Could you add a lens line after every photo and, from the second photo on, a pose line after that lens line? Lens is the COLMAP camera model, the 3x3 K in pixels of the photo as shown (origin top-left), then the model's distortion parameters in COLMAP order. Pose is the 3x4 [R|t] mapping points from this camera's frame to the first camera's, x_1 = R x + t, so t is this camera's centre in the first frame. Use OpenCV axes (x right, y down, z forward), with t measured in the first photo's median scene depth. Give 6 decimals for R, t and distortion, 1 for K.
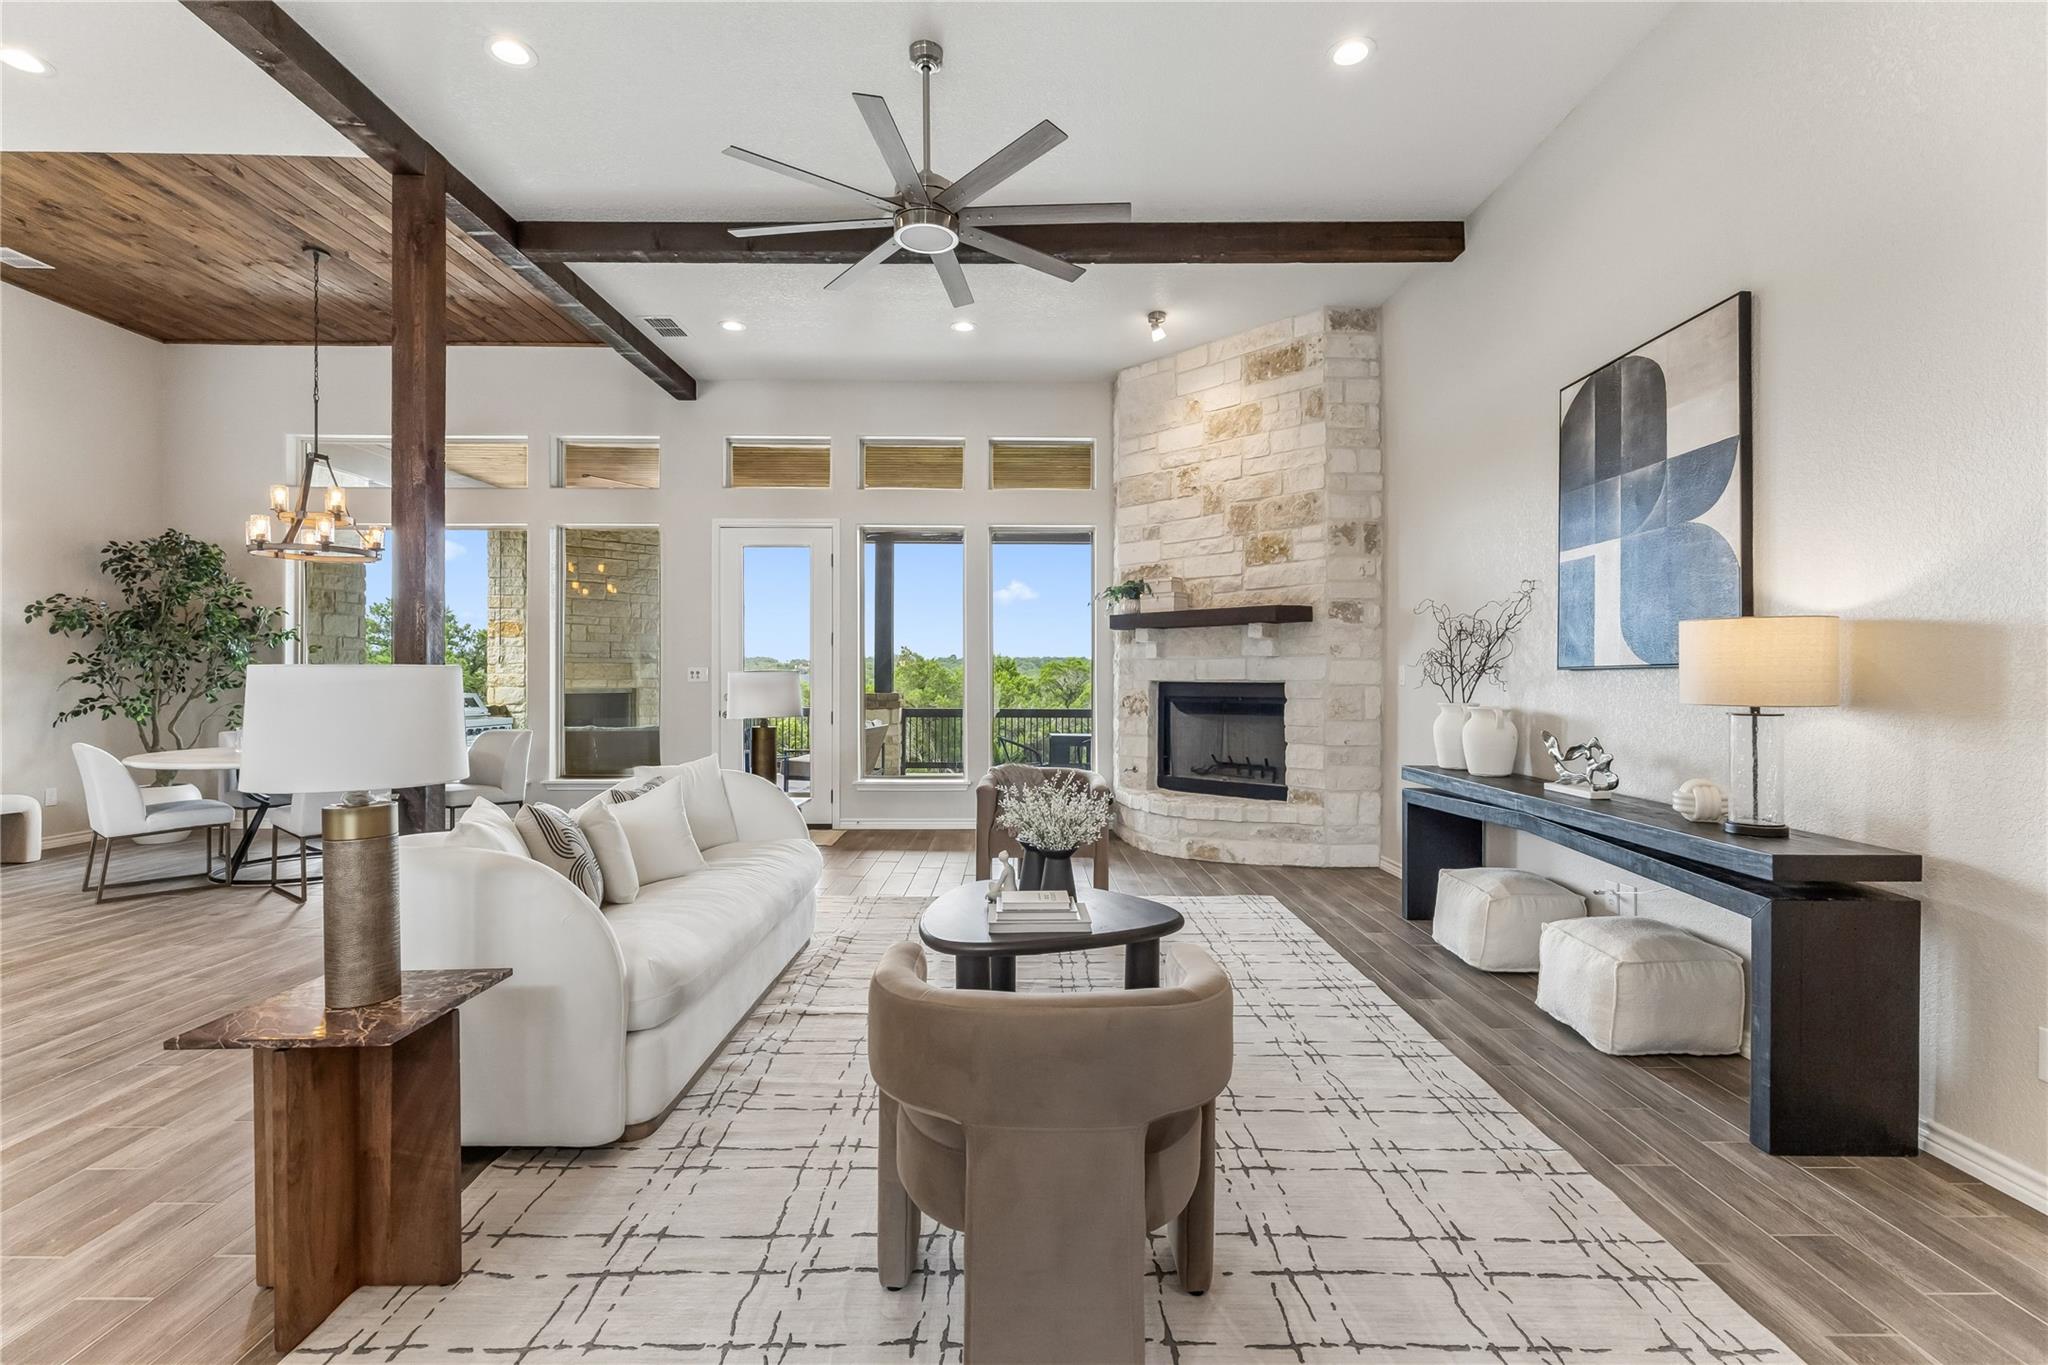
lens RADIAL K [[932.9, 0, 1010.7], [0, 932.9, 685.3], [0, 0, 1]] dist [0.006940, -0.003580]
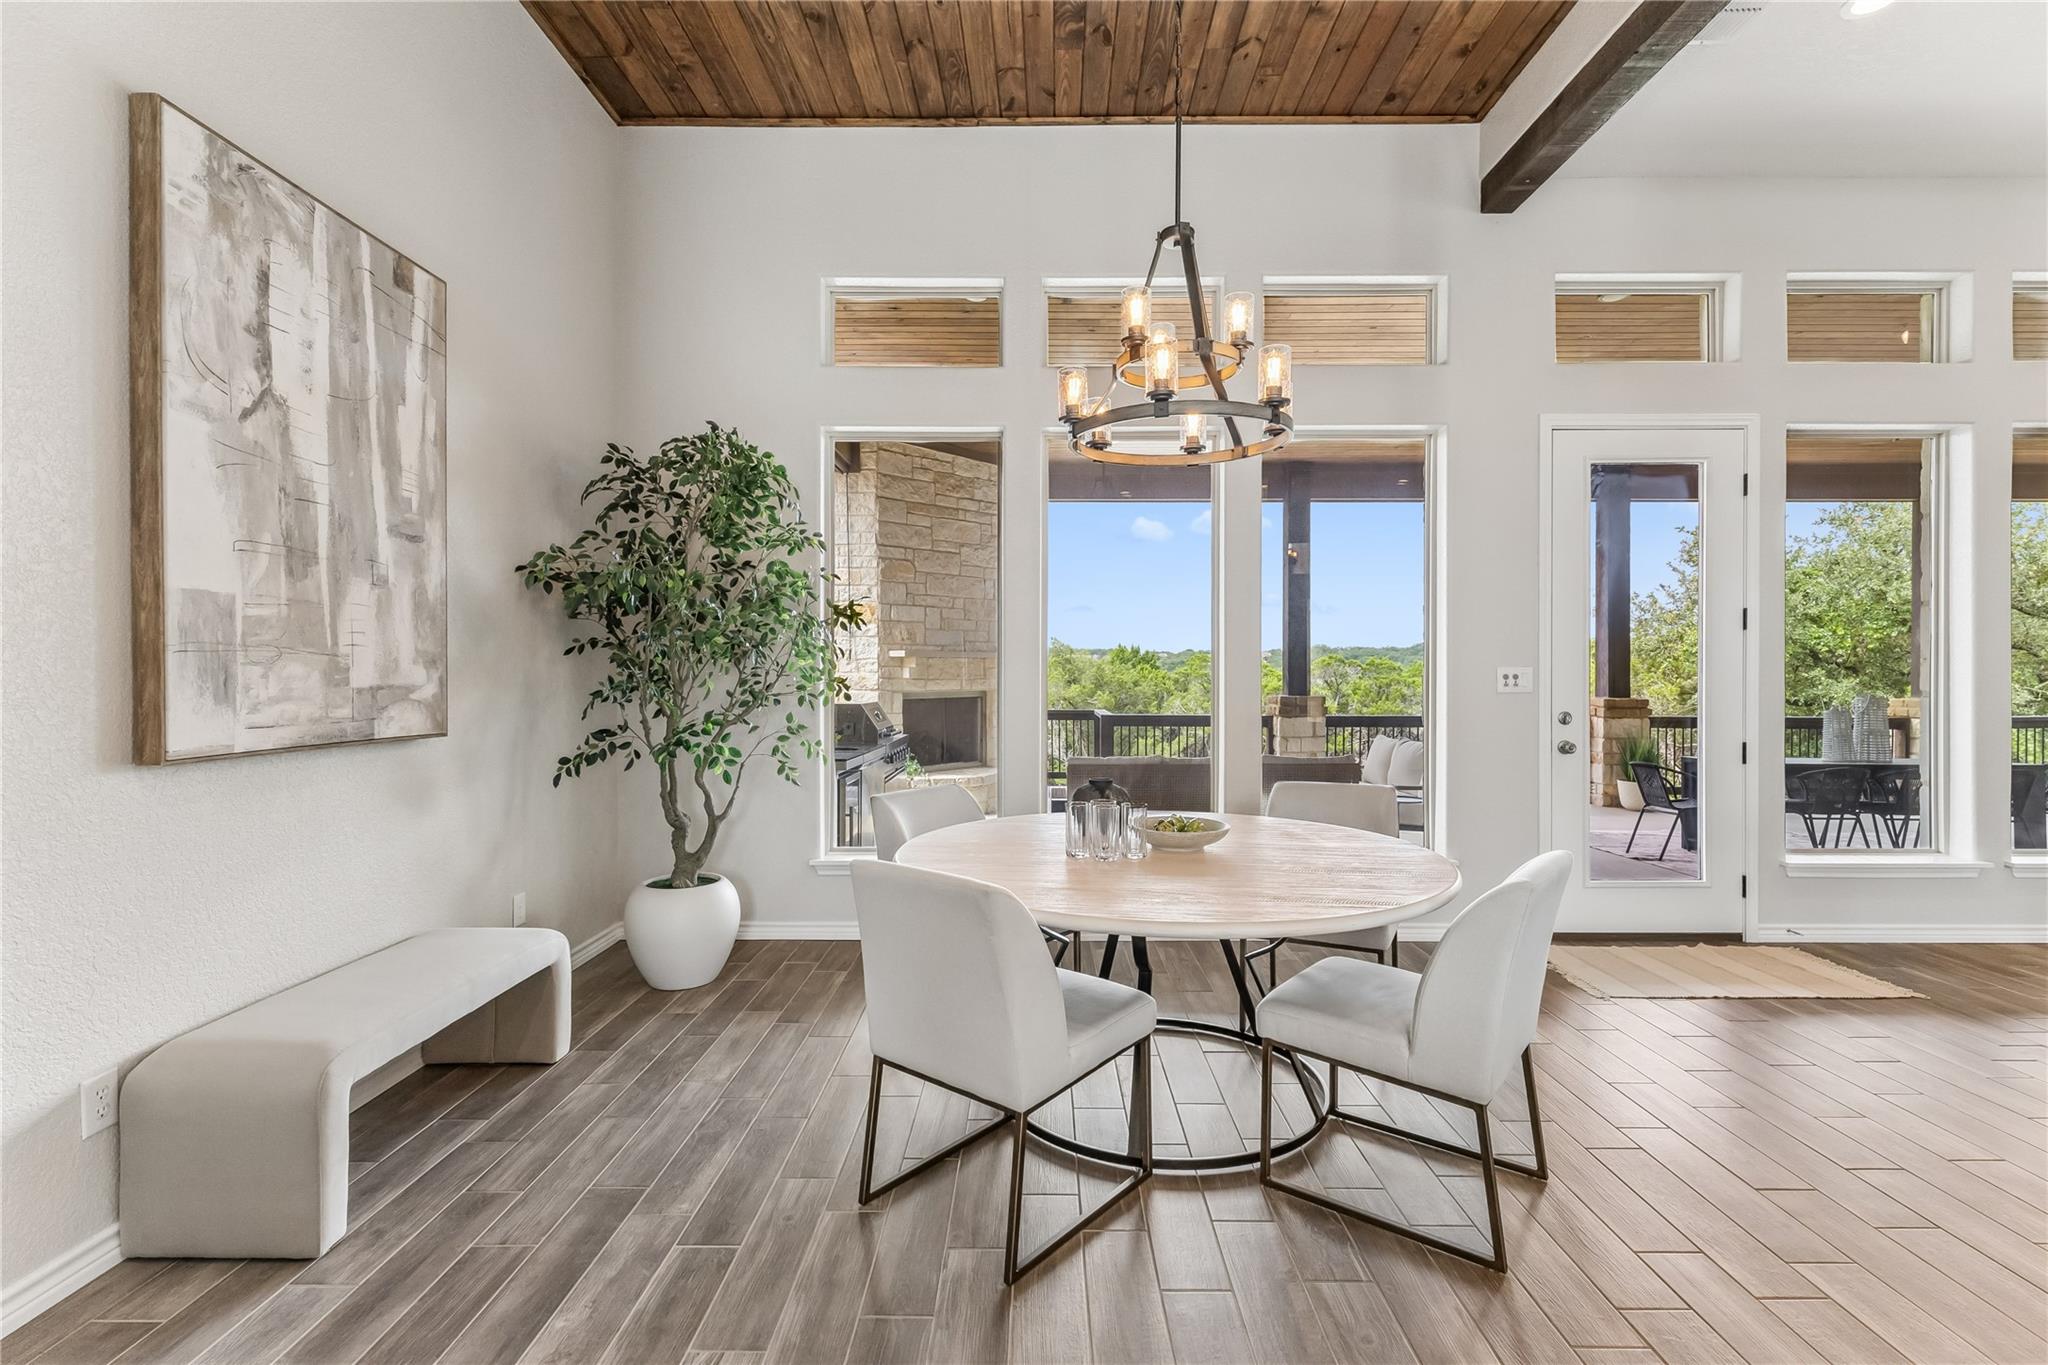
lens RADIAL K [[947.1, 0, 1019.3], [0, 947.1, 674.8], [0, 0, 1]] dist [0.004455, 0.000182]
pose [[0.999923, -0.002418, -0.012189, -0.781872], [0.002377, 0.999992, -0.003361, -0.016389], [0.012197, 0.003332, 0.999920, 0.487725]]
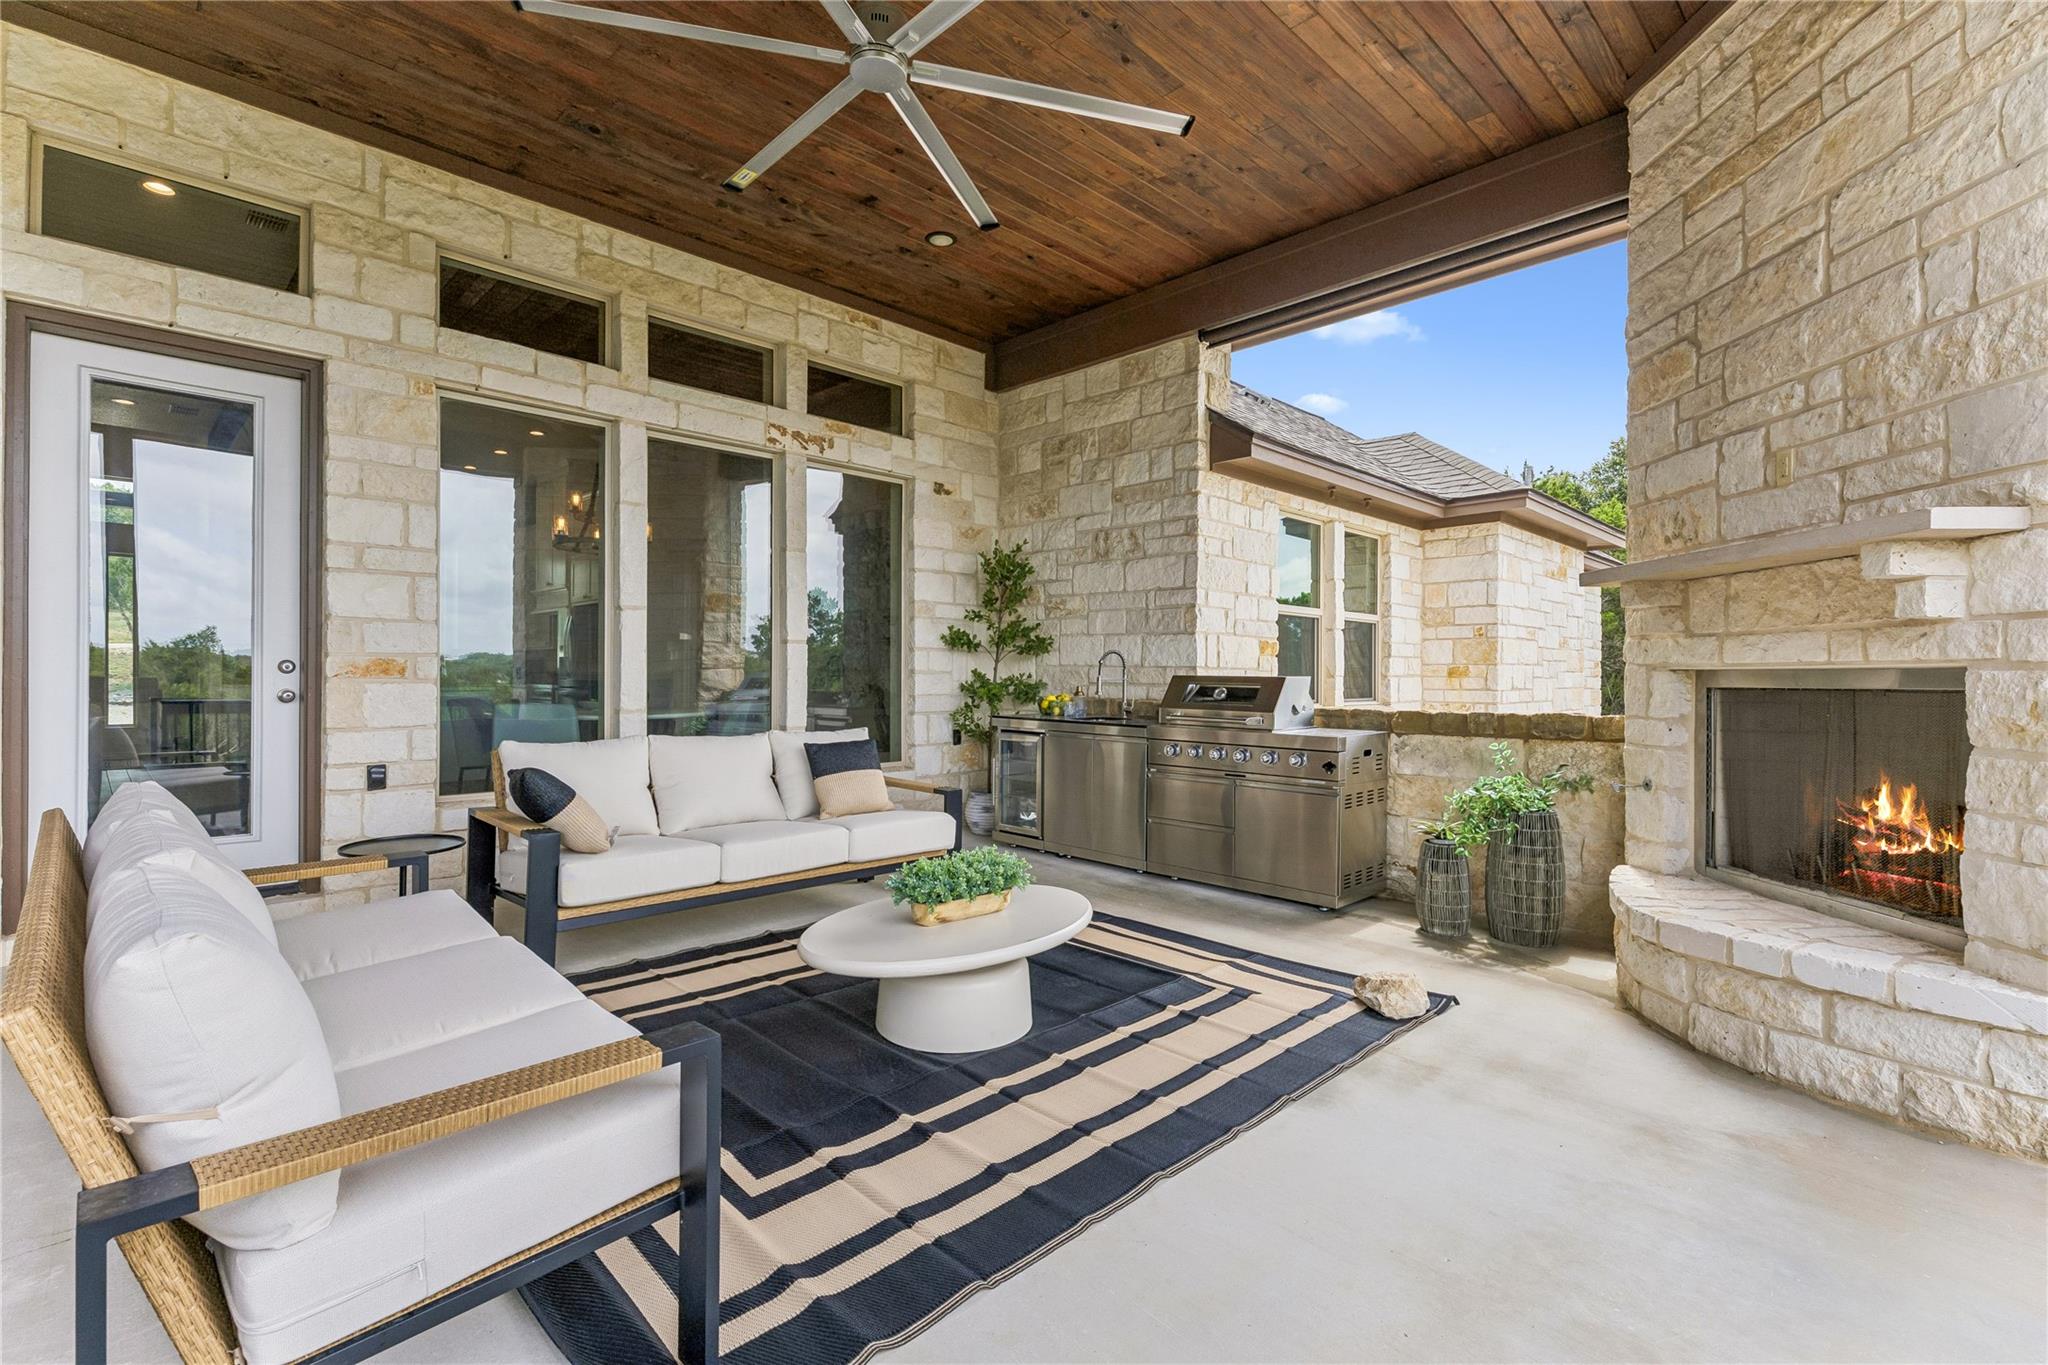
lens RADIAL K [[932.9, 0, 1015.0], [0, 932.9, 679.3], [0, 0, 1]] dist [0.006940, -0.003580]
pose [[-0.708557, -0.004731, -0.705638, -0.251901], [-0.013980, 0.999875, 0.007335, 0.014713], [0.705515, 0.015062, -0.708535, 2.125935]]
